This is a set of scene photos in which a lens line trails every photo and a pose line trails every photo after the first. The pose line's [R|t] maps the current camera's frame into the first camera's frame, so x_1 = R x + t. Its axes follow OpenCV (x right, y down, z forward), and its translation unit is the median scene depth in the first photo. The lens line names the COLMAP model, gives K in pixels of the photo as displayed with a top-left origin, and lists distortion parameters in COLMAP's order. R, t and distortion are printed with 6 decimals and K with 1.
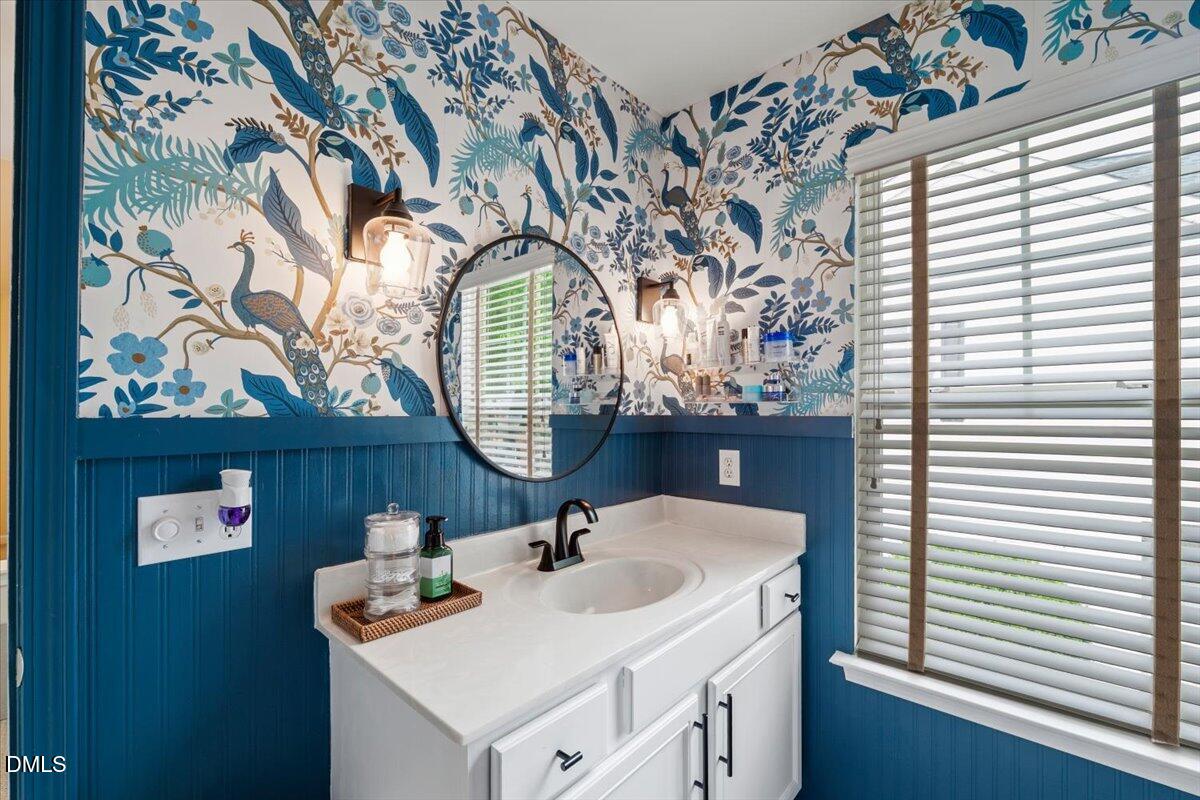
lens RADIAL K [[501.6, 0, 606.6], [0, 501.6, 409.5], [0, 0, 1]] dist [-0.012958, 0.000971]
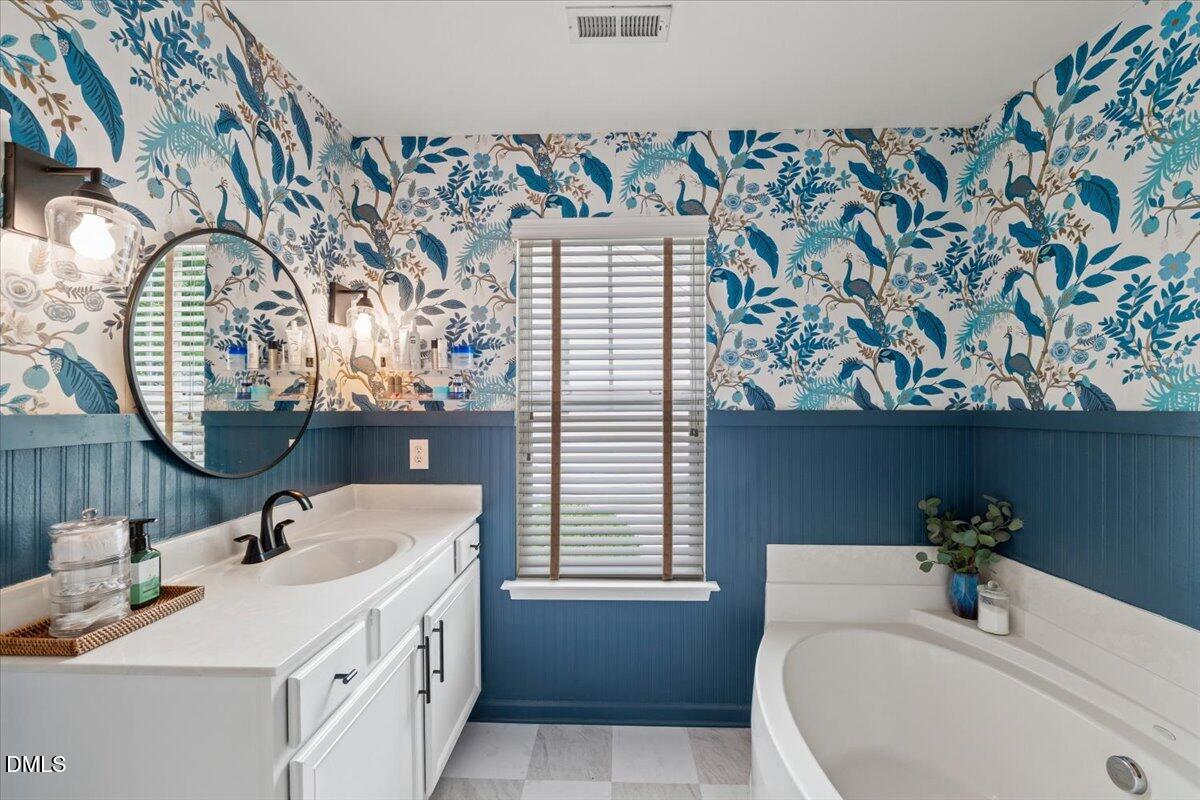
lens RADIAL K [[501.6, 0, 600.7], [0, 501.6, 401.8], [0, 0, 1]] dist [-0.012958, 0.000971]
pose [[0.767676, 0.004430, 0.640823, -0.226972], [-0.001009, 0.999983, -0.005705, -0.003661], [-0.640838, 0.003733, 0.767667, -0.237673]]
